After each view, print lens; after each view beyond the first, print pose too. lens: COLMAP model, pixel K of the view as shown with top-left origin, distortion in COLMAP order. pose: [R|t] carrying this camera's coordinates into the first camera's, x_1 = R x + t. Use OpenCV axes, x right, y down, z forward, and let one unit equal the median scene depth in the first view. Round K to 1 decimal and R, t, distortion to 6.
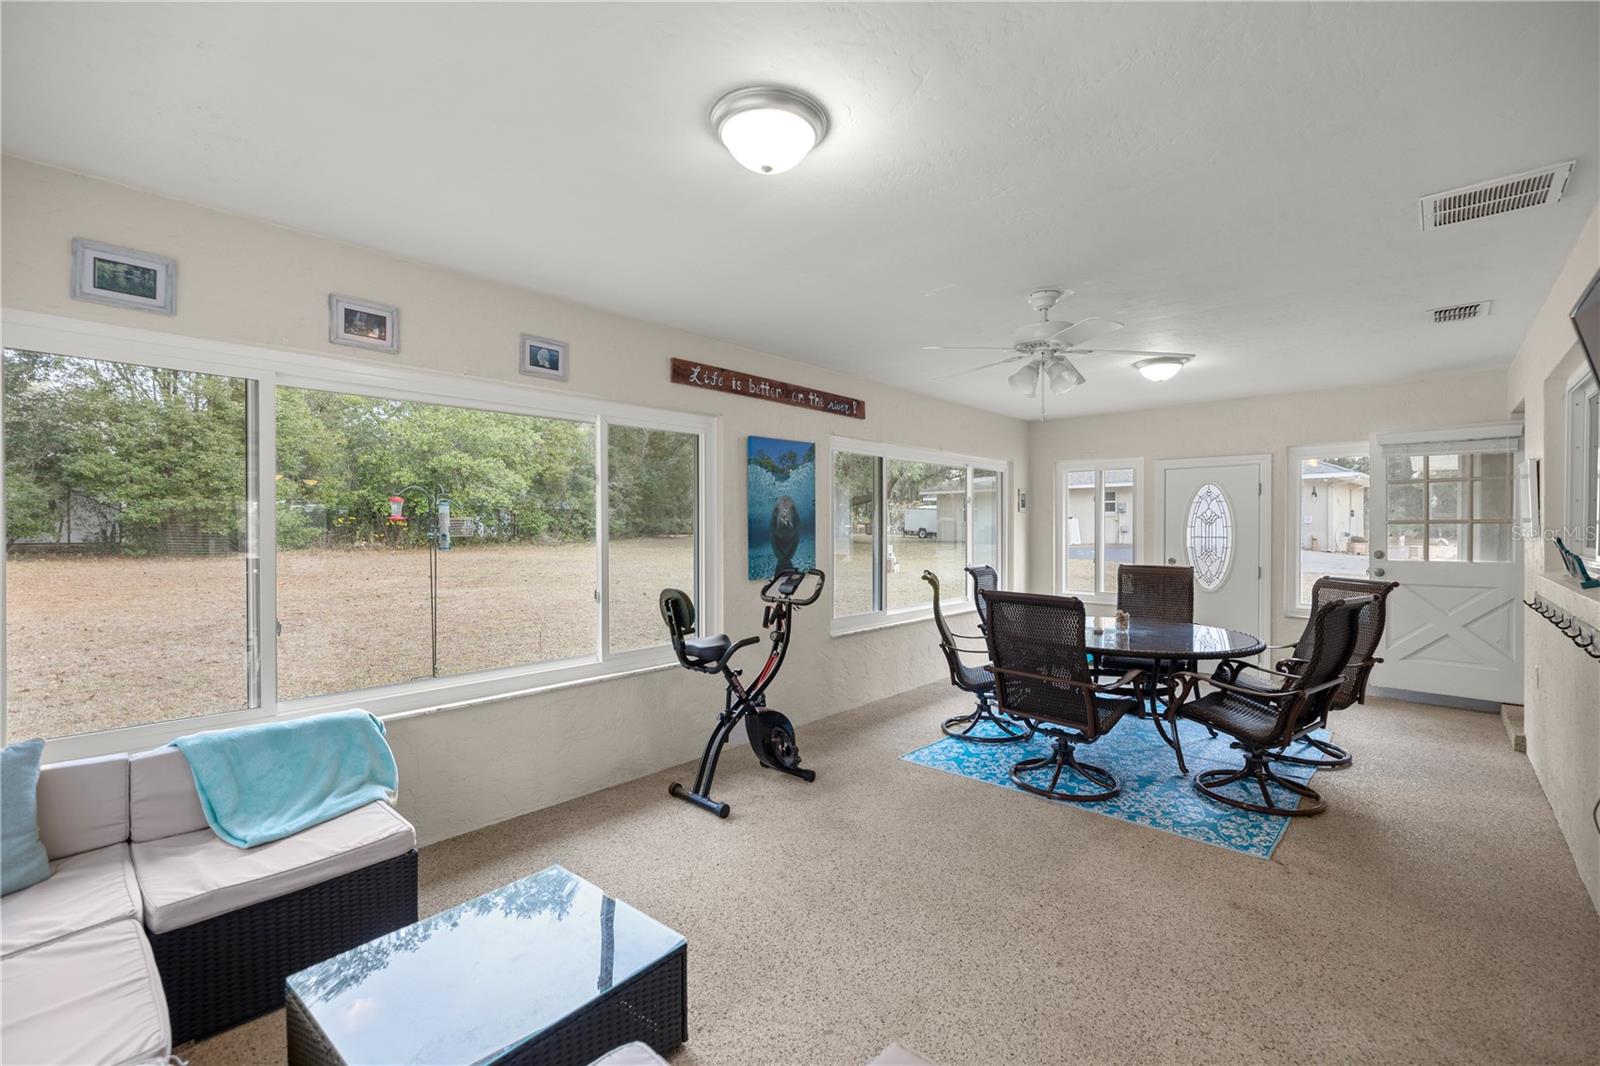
lens RADIAL K [[673.1, 0, 794.4], [0, 673.1, 534.3], [0, 0, 1]] dist [0.000498, -0.000129]
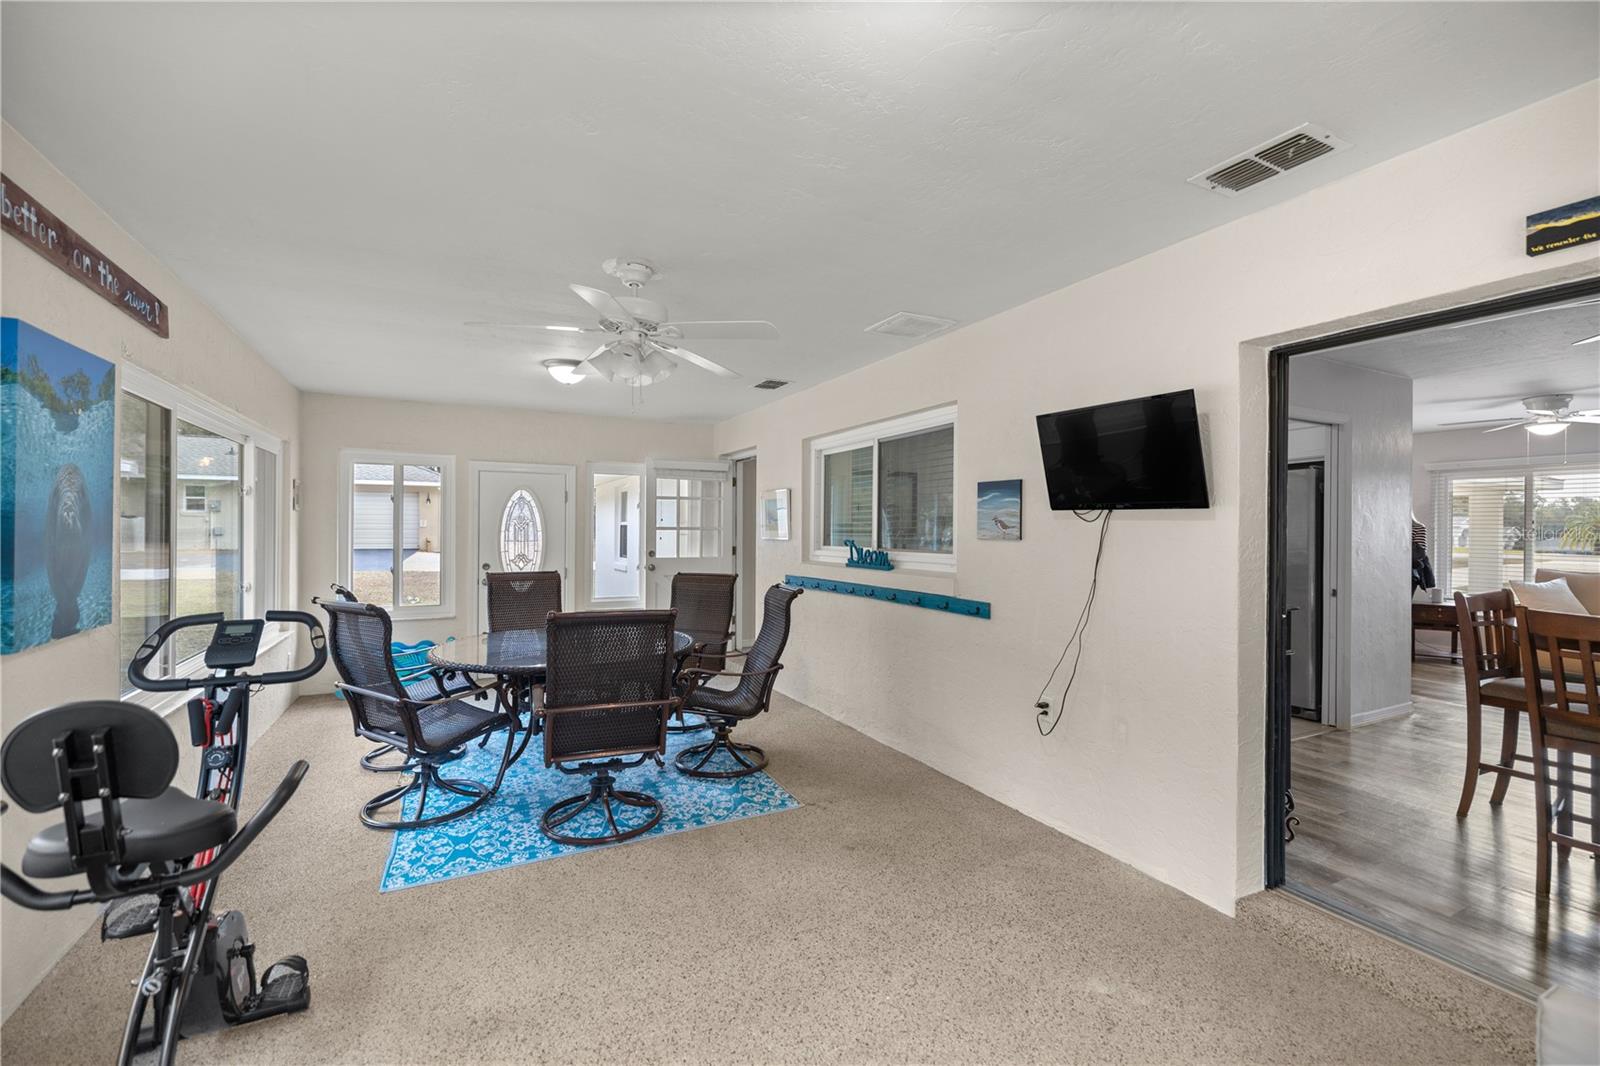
lens RADIAL K [[673.1, 0, 787.9], [0, 673.1, 531.7], [0, 0, 1]] dist [0.000498, -0.000129]
pose [[0.350760, 0.002415, 0.936462, -0.313267], [0.005235, 0.999976, -0.004539, -0.005806], [-0.936451, 0.006495, 0.350738, 0.413944]]
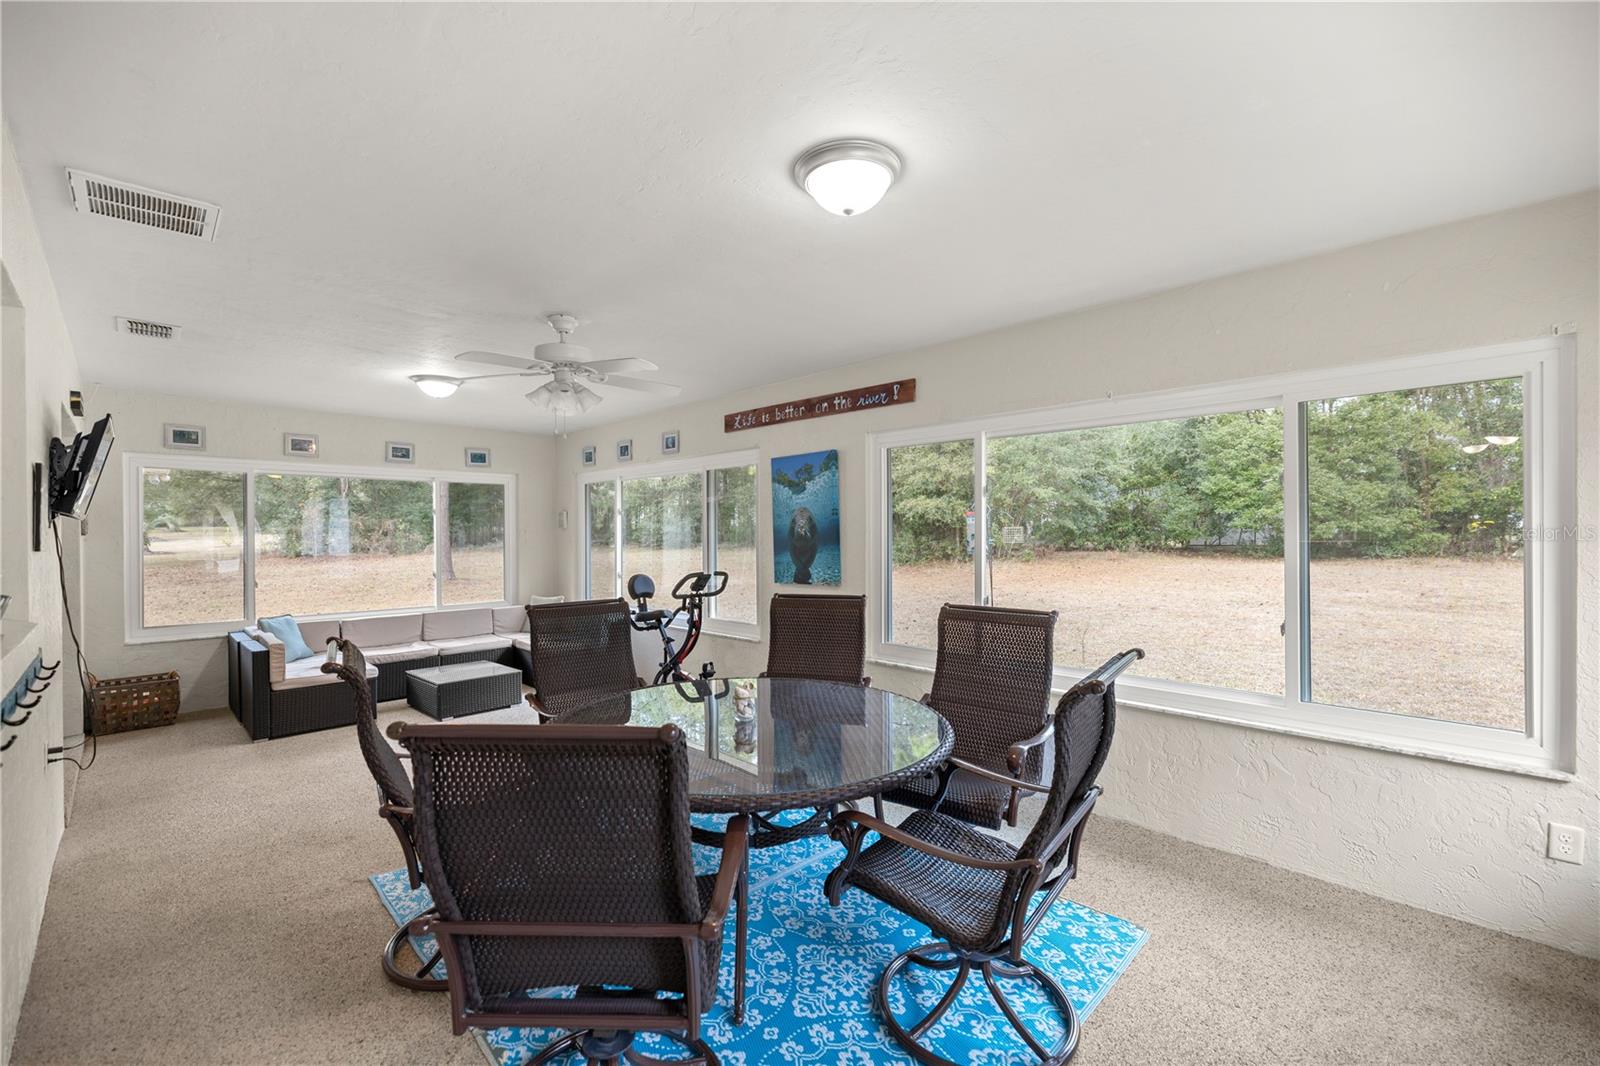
lens RADIAL K [[673.1, 0, 808.0], [0, 673.1, 532.5], [0, 0, 1]] dist [0.000498, -0.000129]
pose [[-0.024246, -0.001643, -0.999705, 1.170253], [-0.006999, 0.999974, -0.001474, -0.018368], [0.999682, 0.006962, -0.024257, 1.167341]]
